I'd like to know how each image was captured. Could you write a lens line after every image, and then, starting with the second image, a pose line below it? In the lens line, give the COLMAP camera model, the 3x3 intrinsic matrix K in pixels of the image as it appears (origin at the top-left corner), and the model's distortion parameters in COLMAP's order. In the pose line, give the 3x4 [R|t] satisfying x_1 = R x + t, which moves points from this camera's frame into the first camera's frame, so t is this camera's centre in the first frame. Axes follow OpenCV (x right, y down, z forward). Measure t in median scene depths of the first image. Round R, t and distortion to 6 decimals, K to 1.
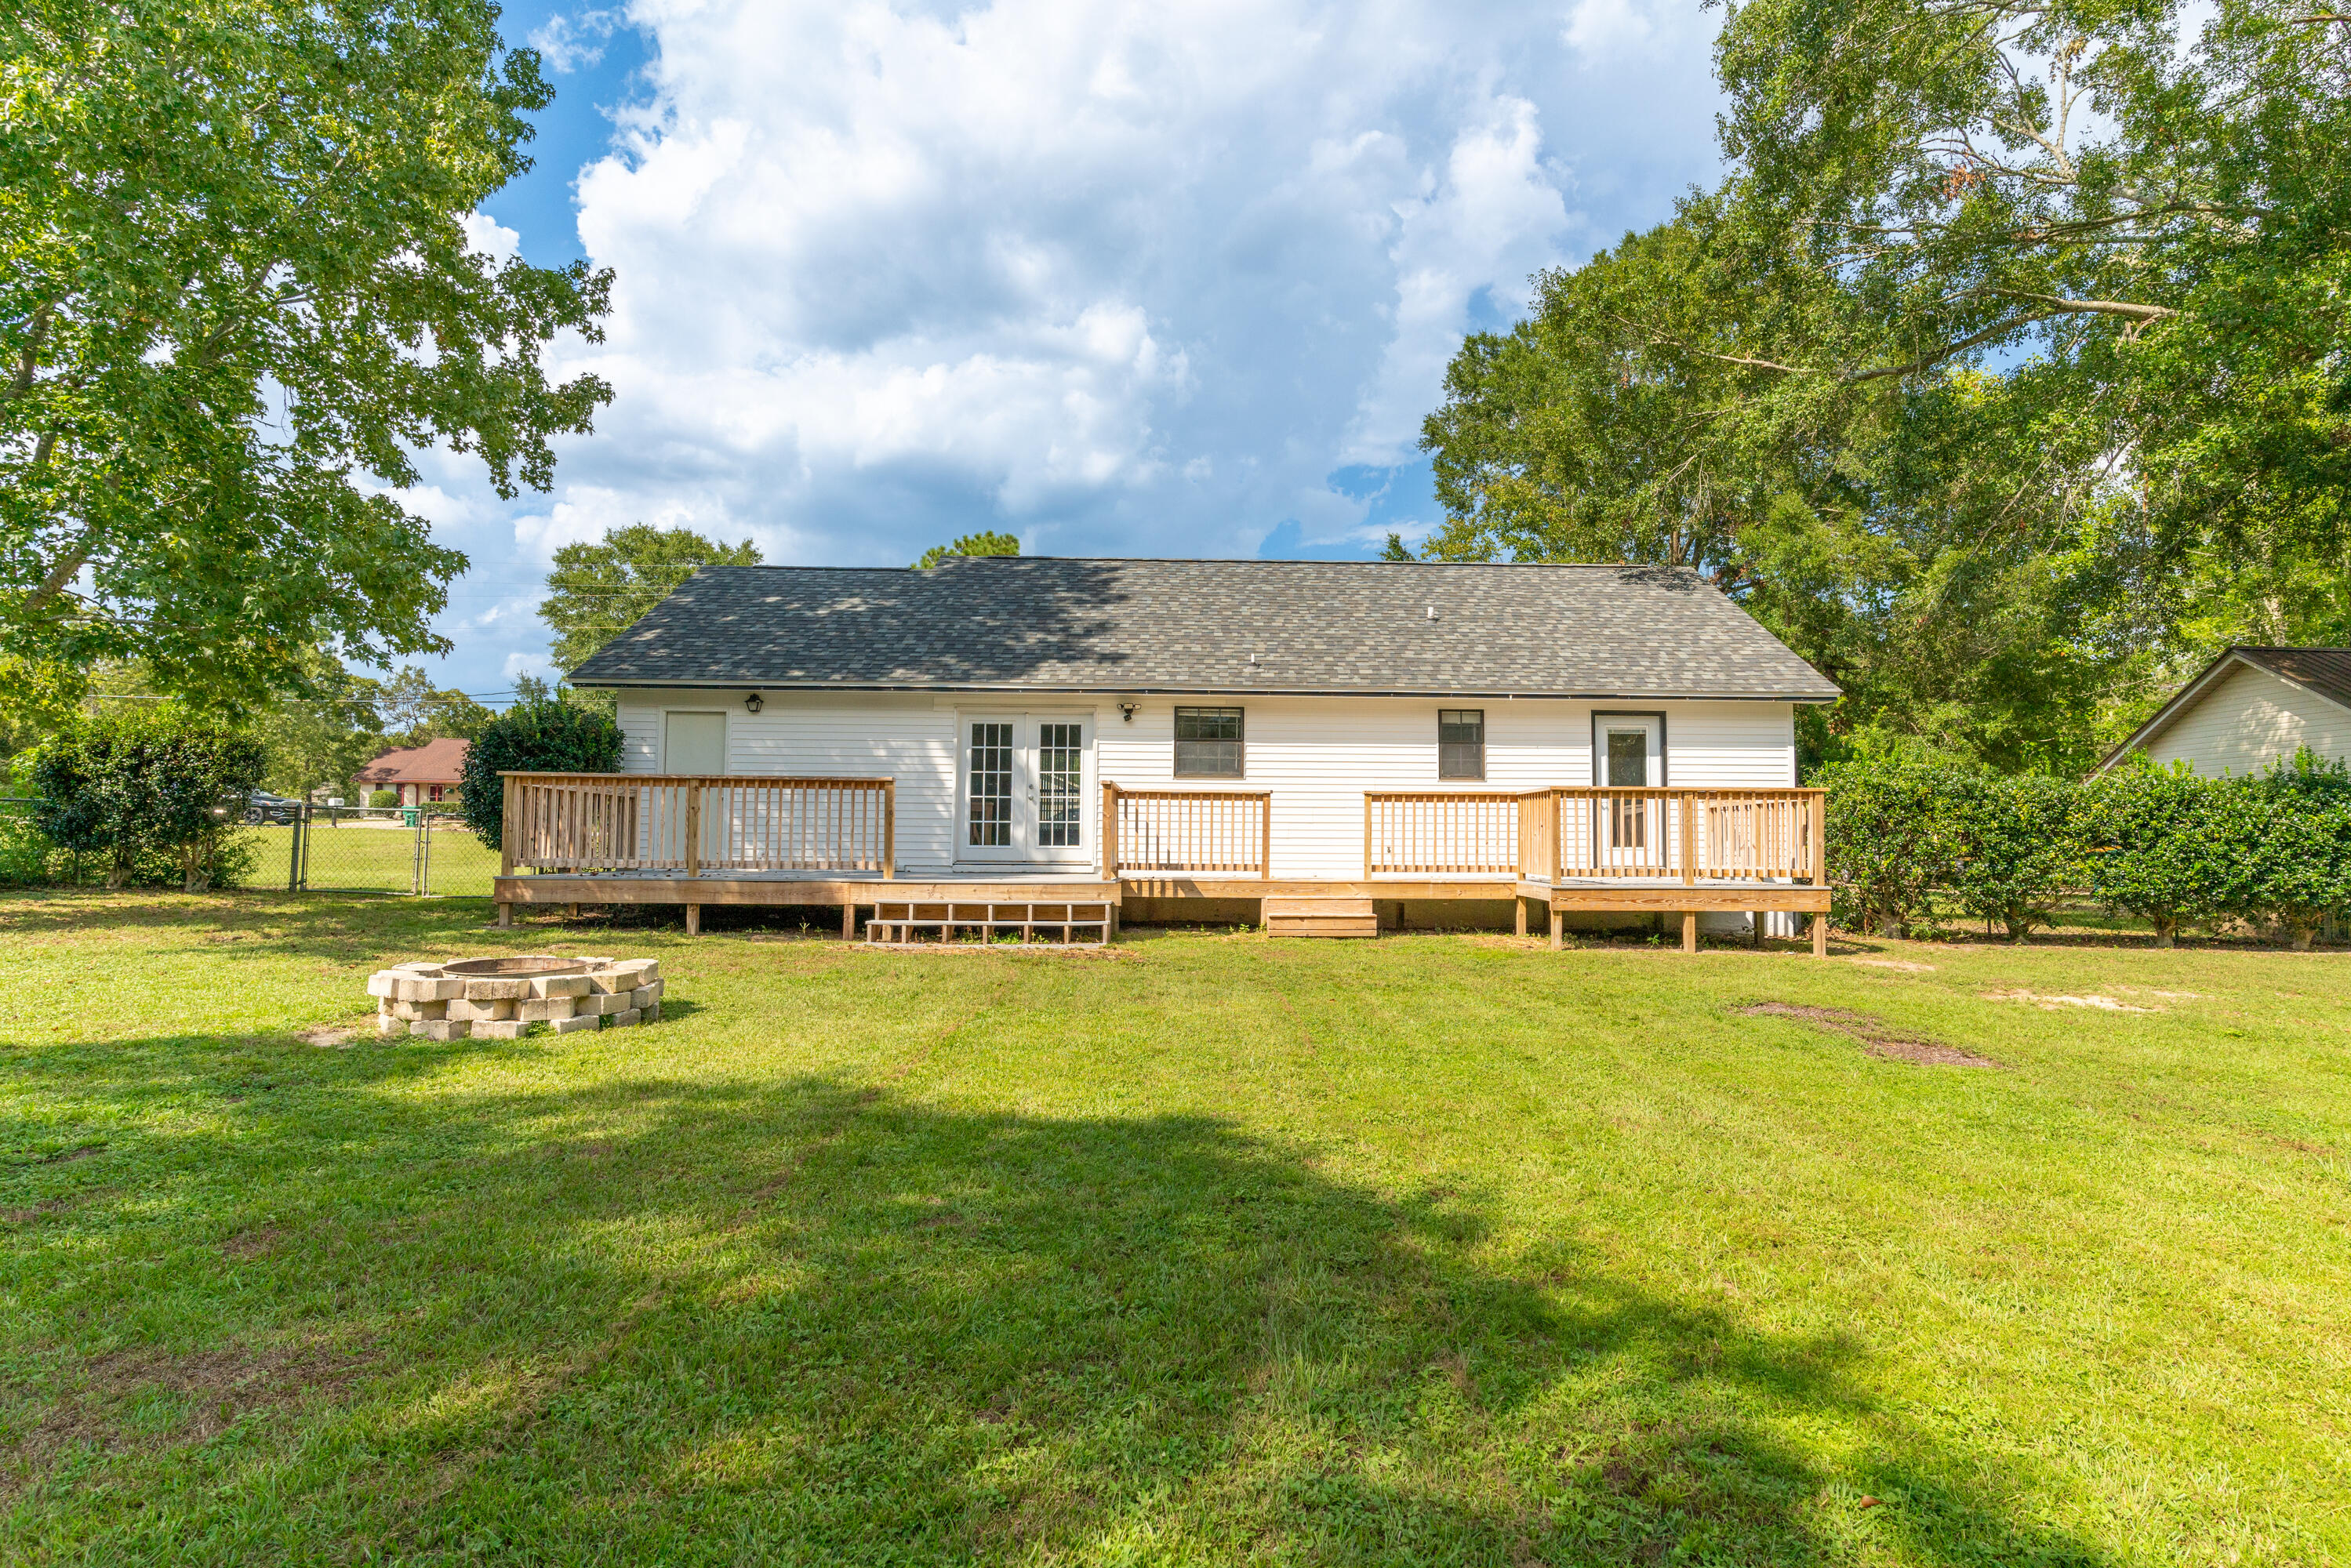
lens RADIAL K [[1110.4, 0, 1175.5], [0, 1110.4, 784.0], [0, 0, 1]] dist [0.001911, 0.000281]
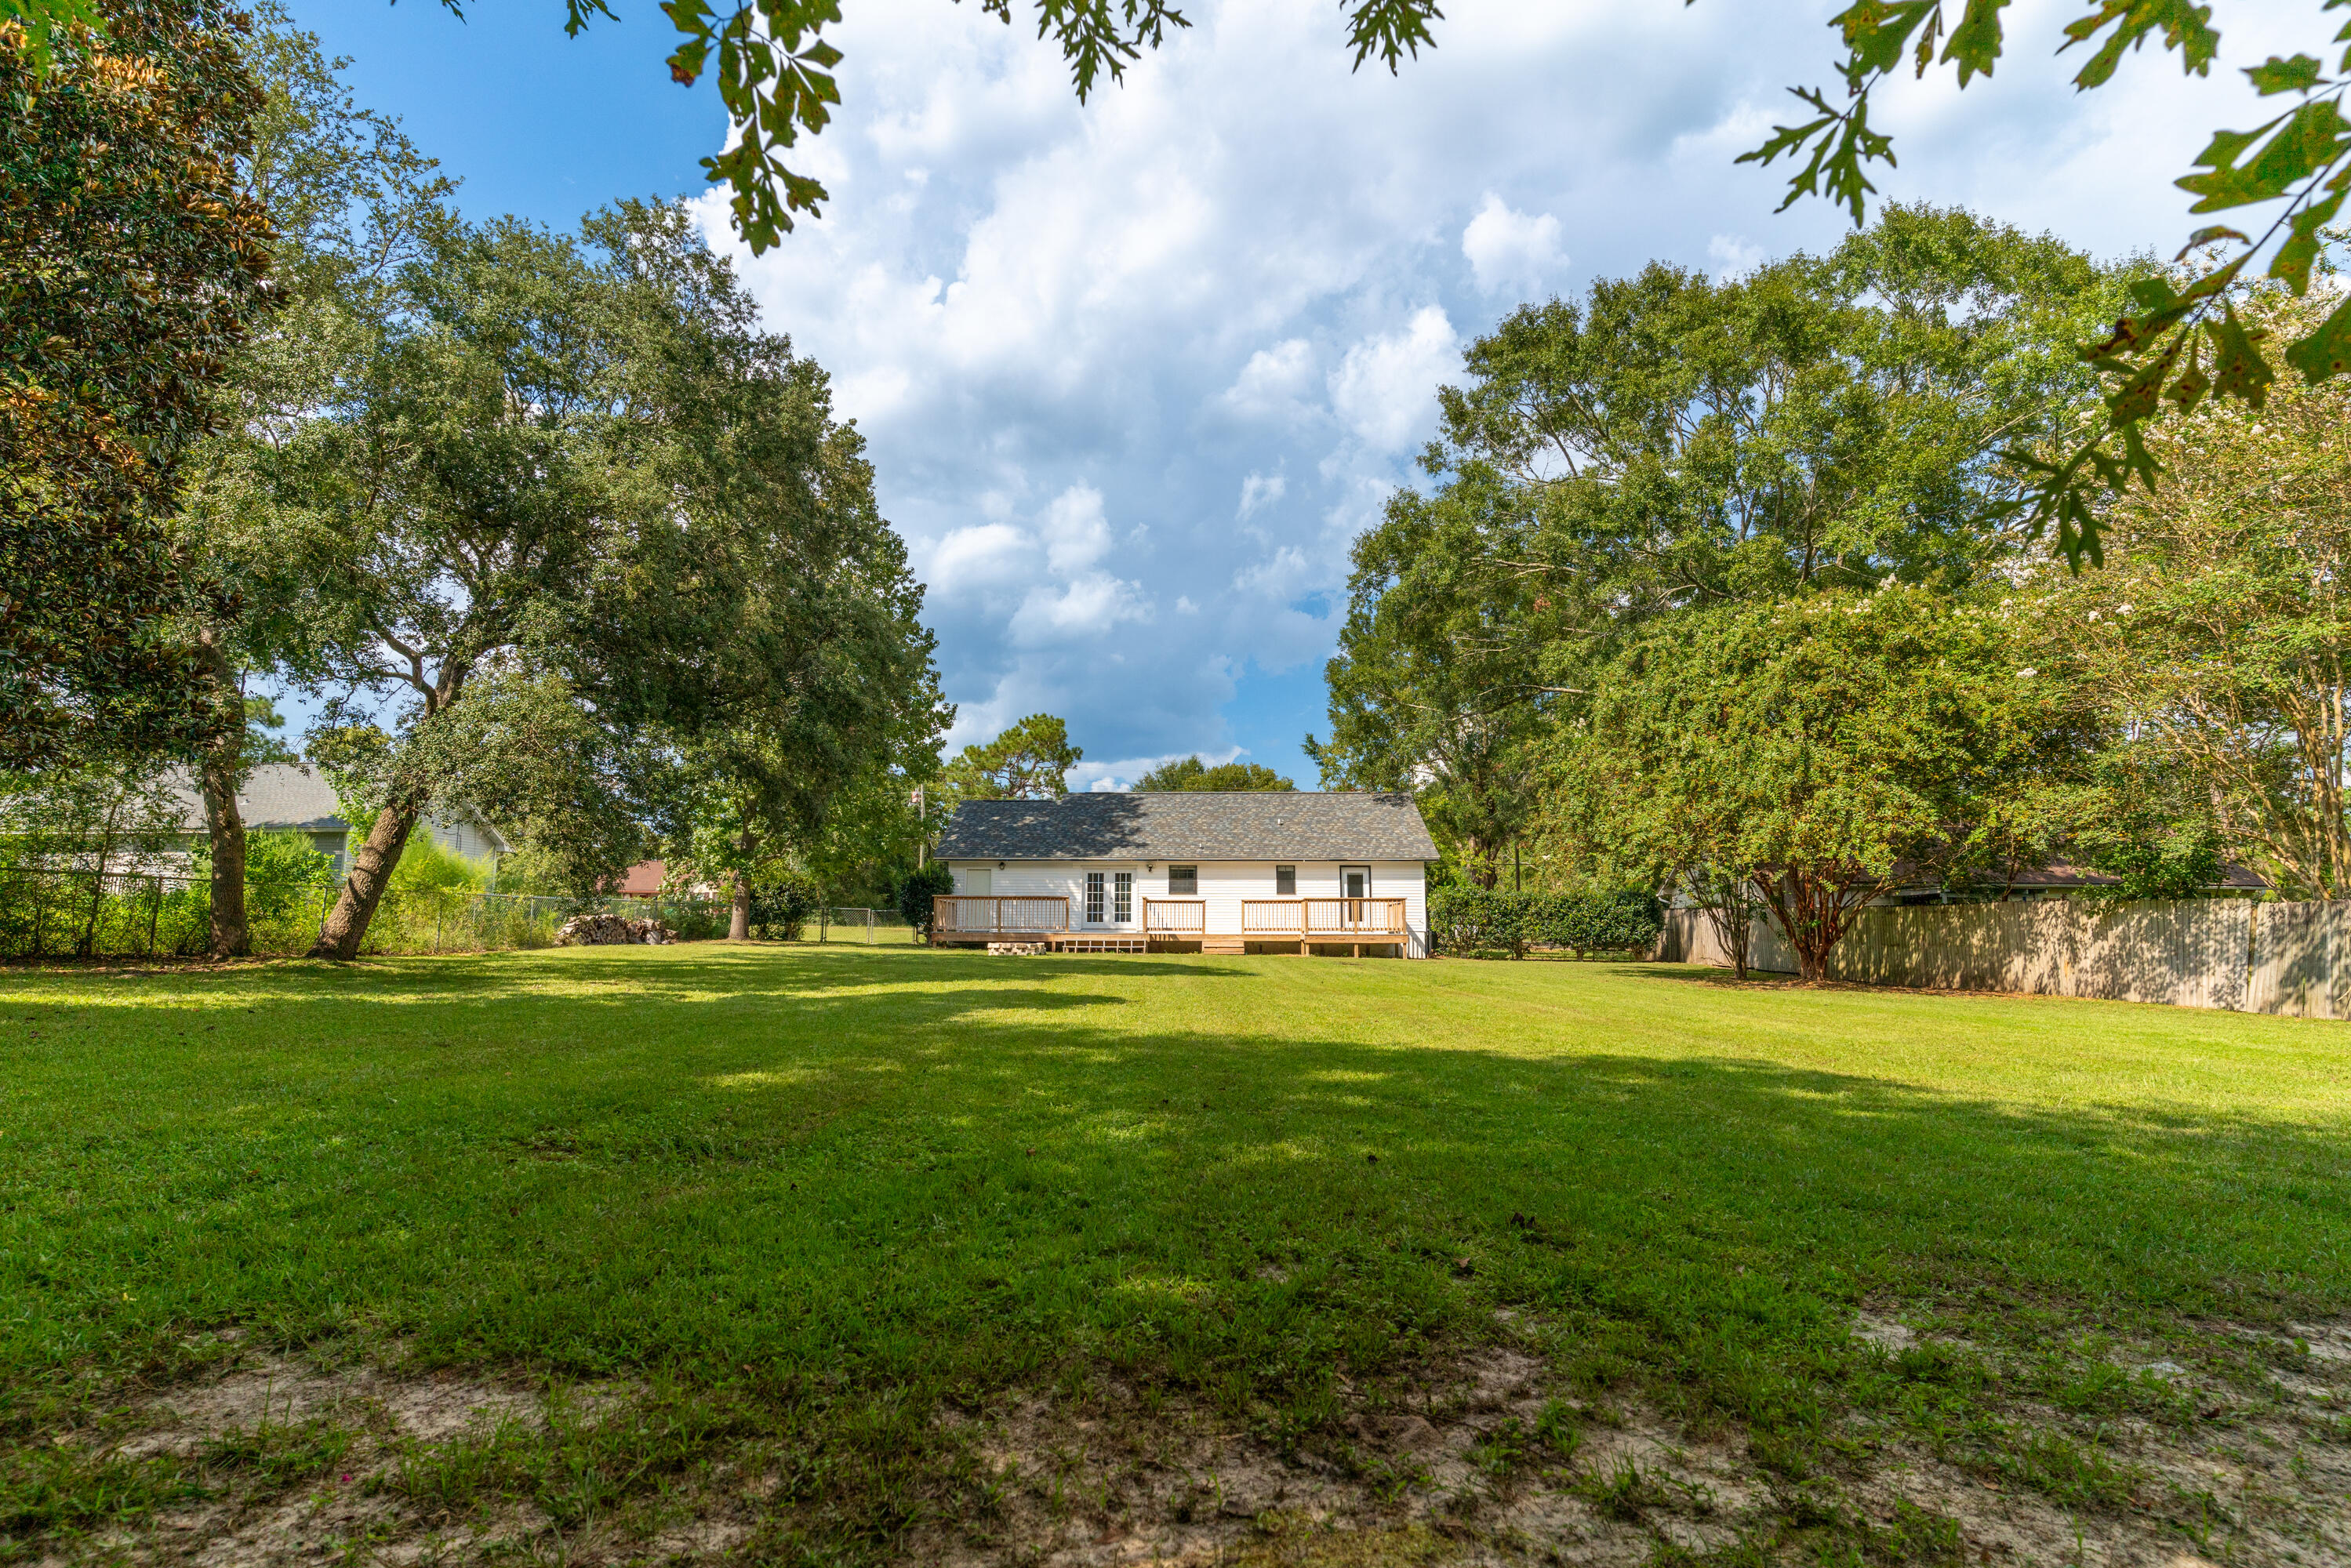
lens RADIAL K [[1110.4, 0, 1175.5], [0, 1110.4, 784.0], [0, 0, 1]] dist [0.001911, 0.000281]
pose [[0.999934, -0.006870, 0.009165, -0.006401], [0.007834, 0.993933, -0.109704, 0.021713], [-0.008356, 0.109769, 0.993922, -1.514568]]
